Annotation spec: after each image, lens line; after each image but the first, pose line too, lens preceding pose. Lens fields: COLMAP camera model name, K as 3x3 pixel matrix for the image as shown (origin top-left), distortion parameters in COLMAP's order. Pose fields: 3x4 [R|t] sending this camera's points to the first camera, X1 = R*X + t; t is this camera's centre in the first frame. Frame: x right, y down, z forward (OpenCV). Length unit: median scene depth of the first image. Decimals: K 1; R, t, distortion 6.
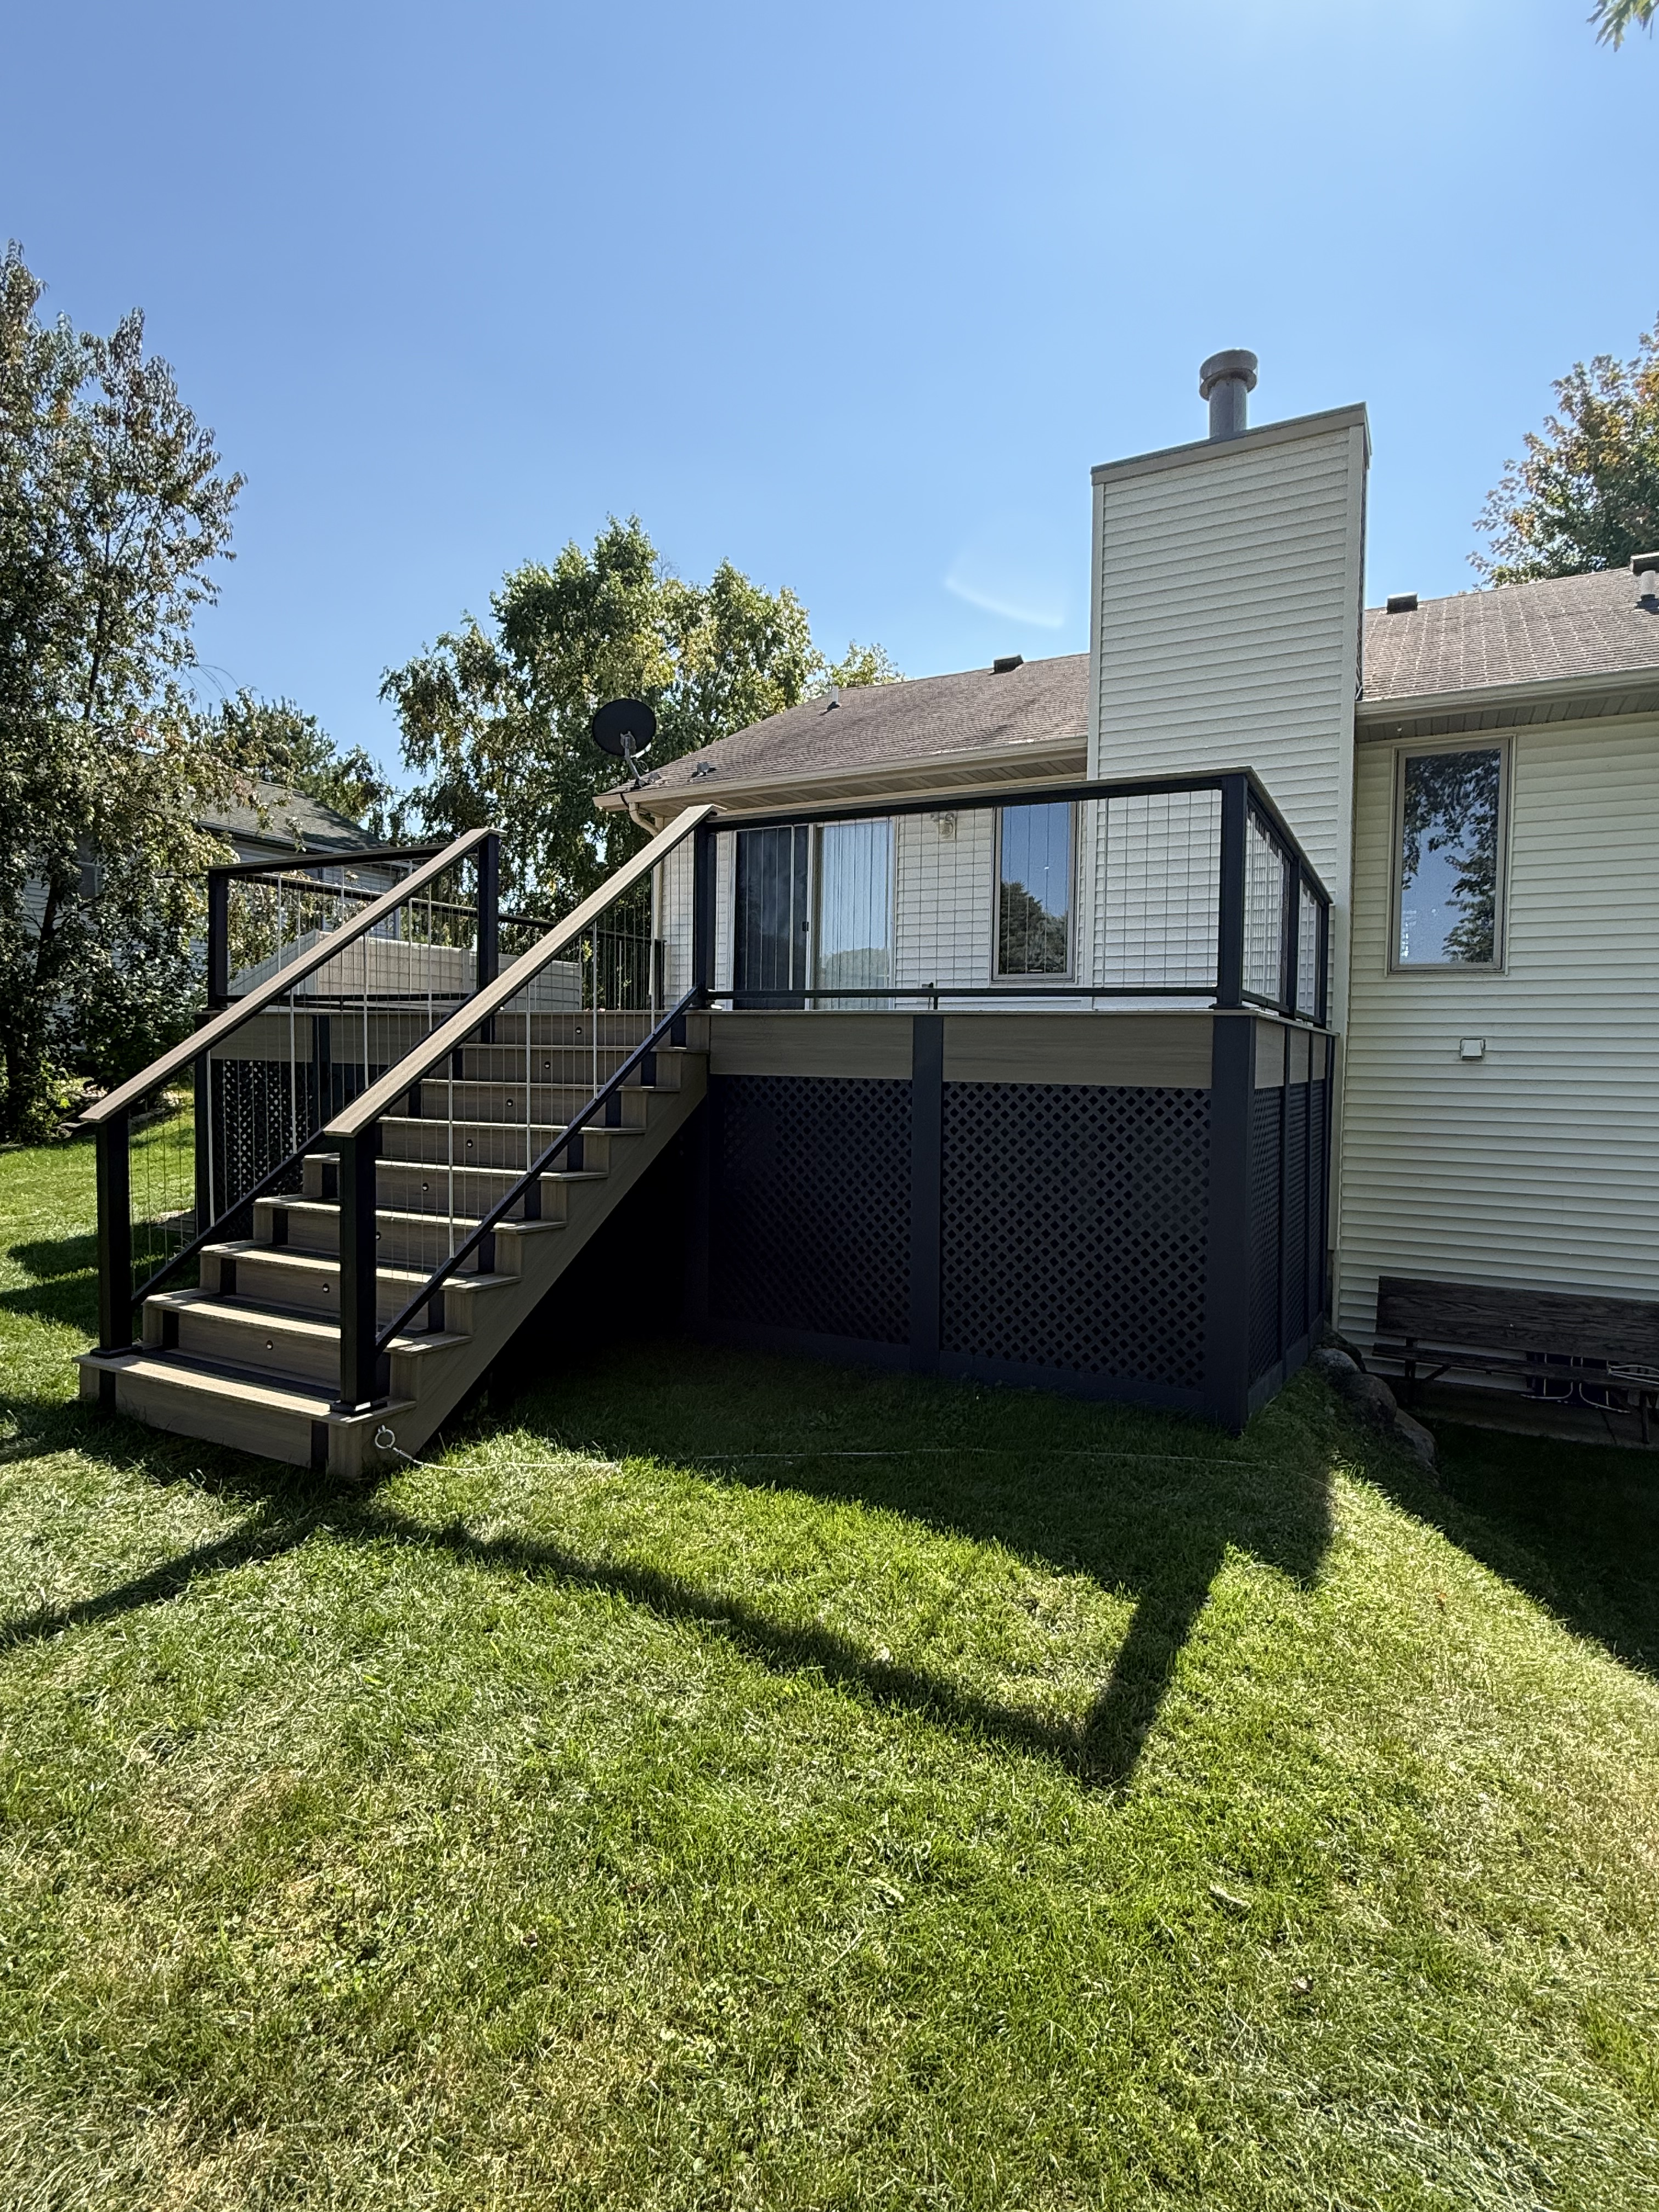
lens RADIAL K [[1215.7, 0, 936.3], [0, 1215.7, 1098.4], [0, 0, 1]] dist [0.021795, -0.016643]
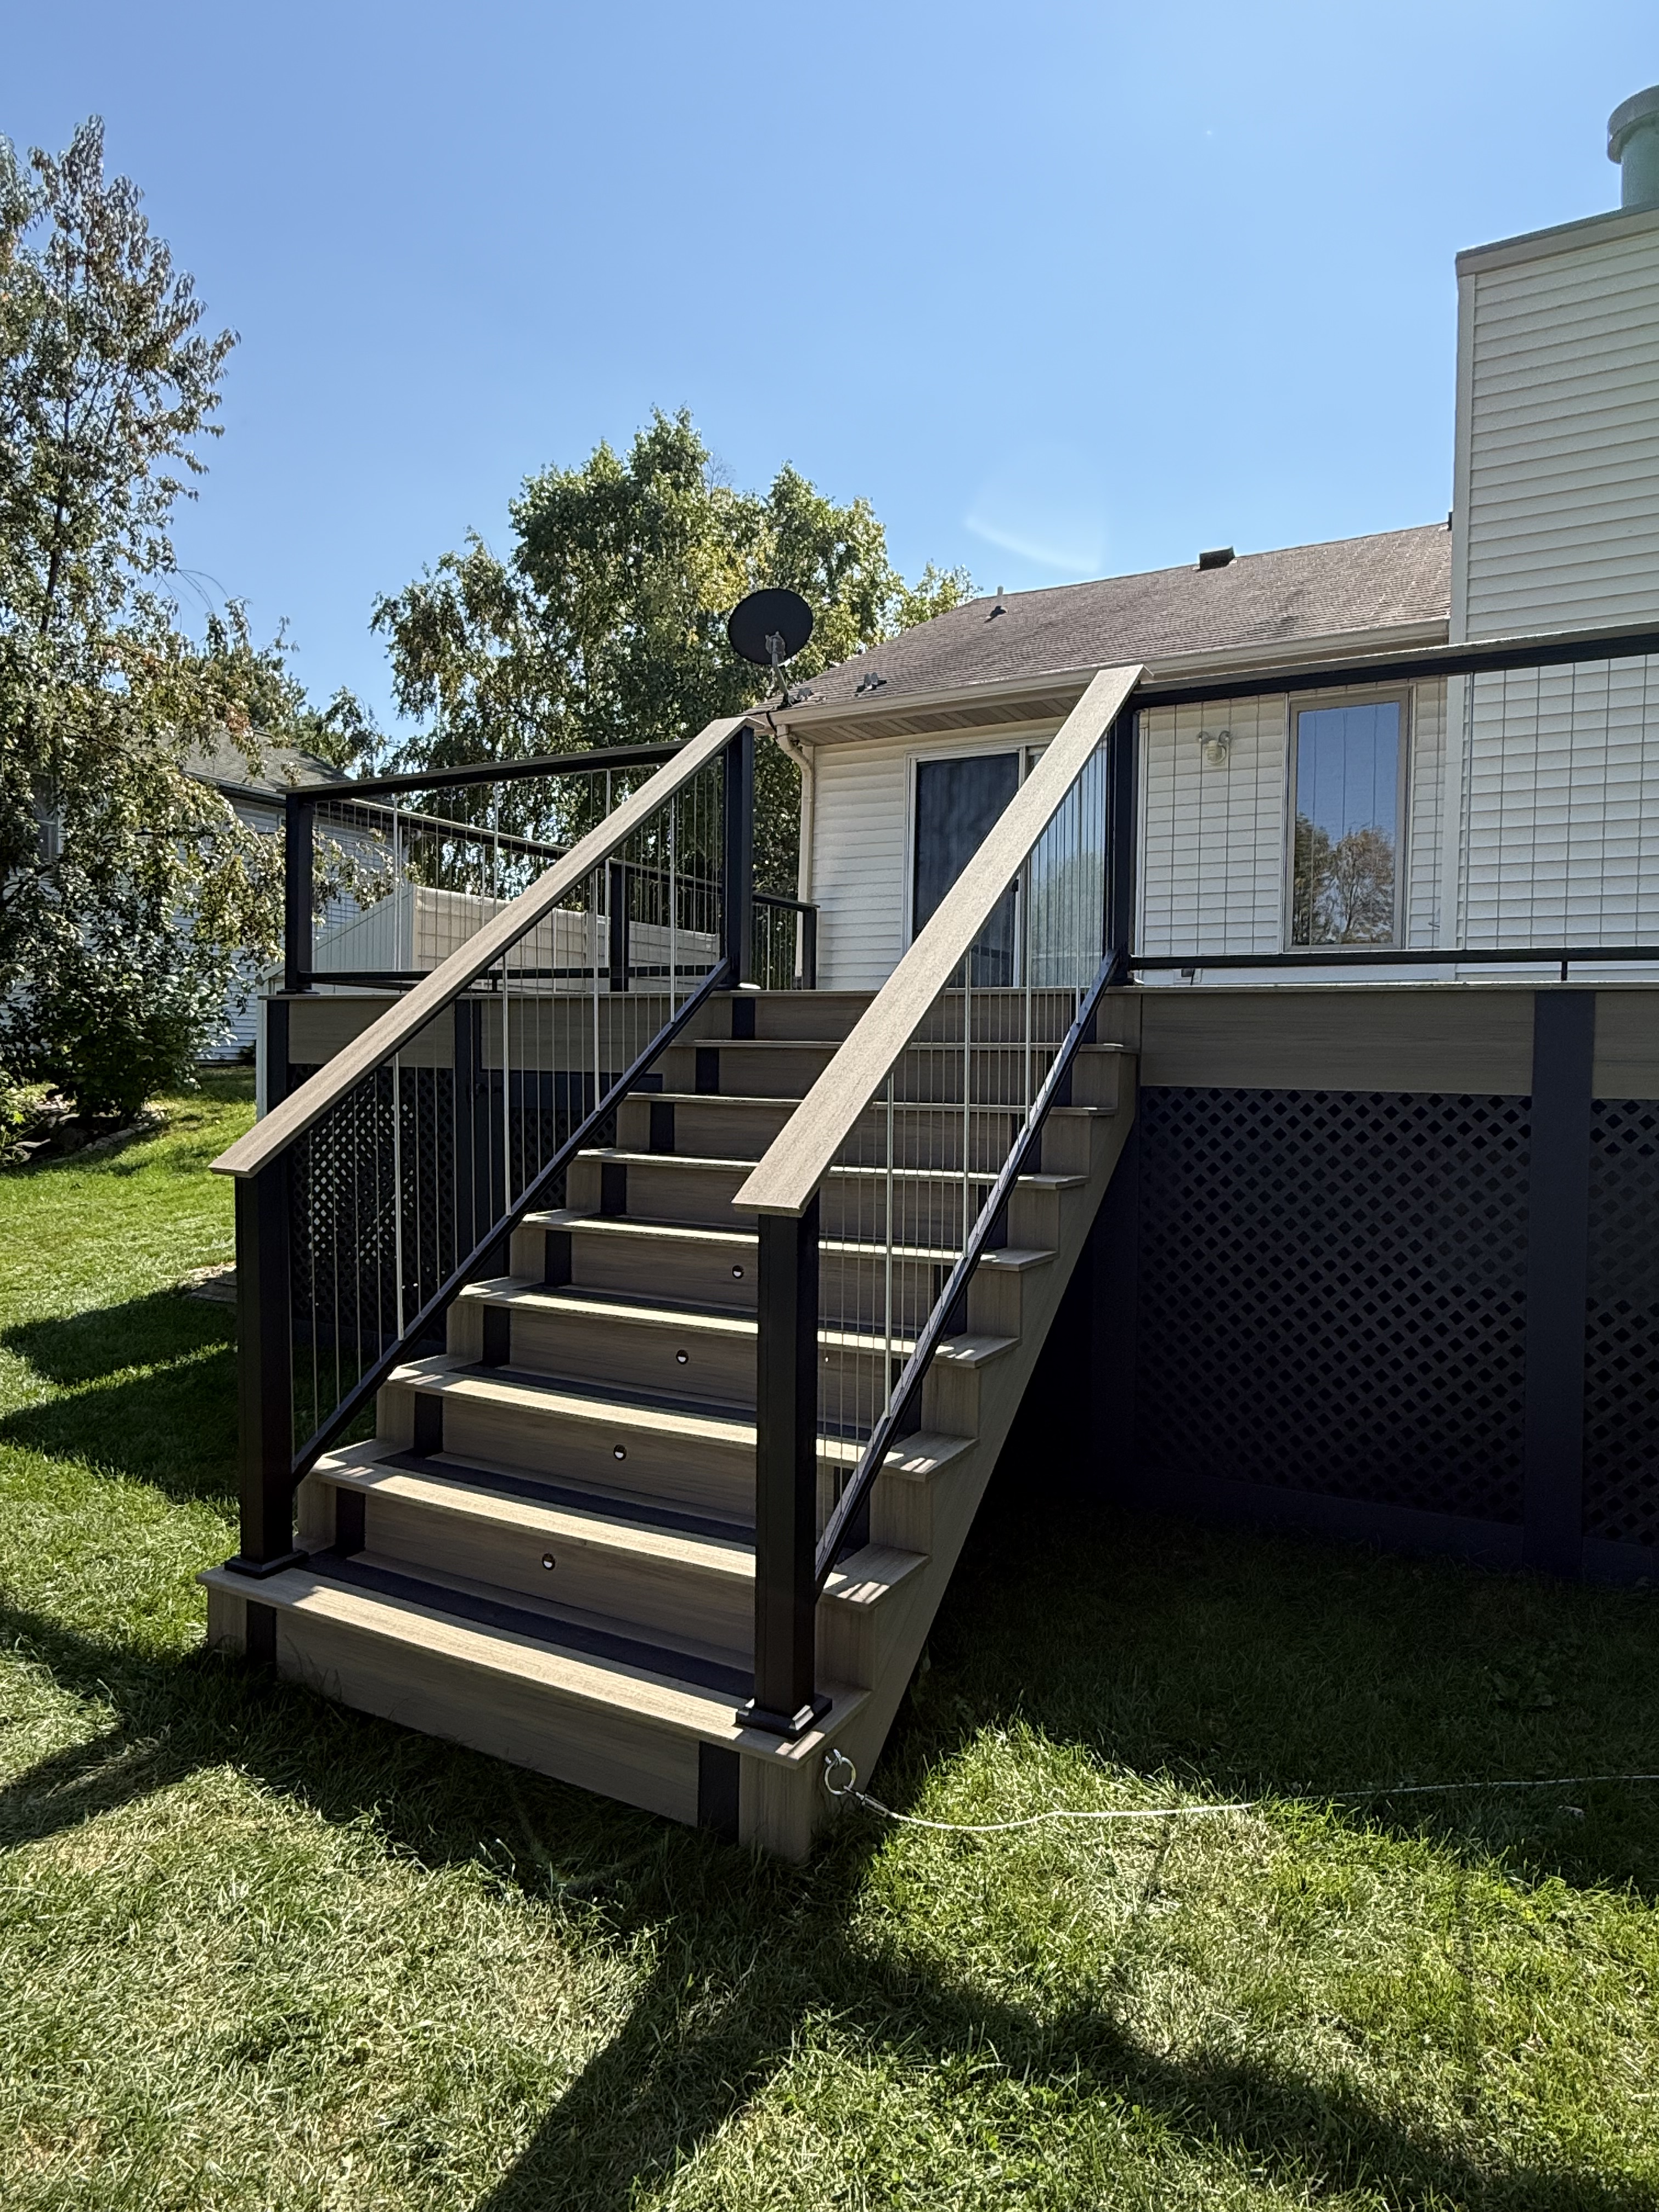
lens RADIAL K [[1301.7, 0, 906.8], [0, 1301.7, 1110.5], [0, 0, 1]] dist [0.005179, -0.000012]
pose [[0.999947, -0.003269, 0.009737, -0.140152], [0.003183, 0.999956, 0.008854, -0.006039], [-0.009765, -0.008822, 0.999913, 0.141126]]
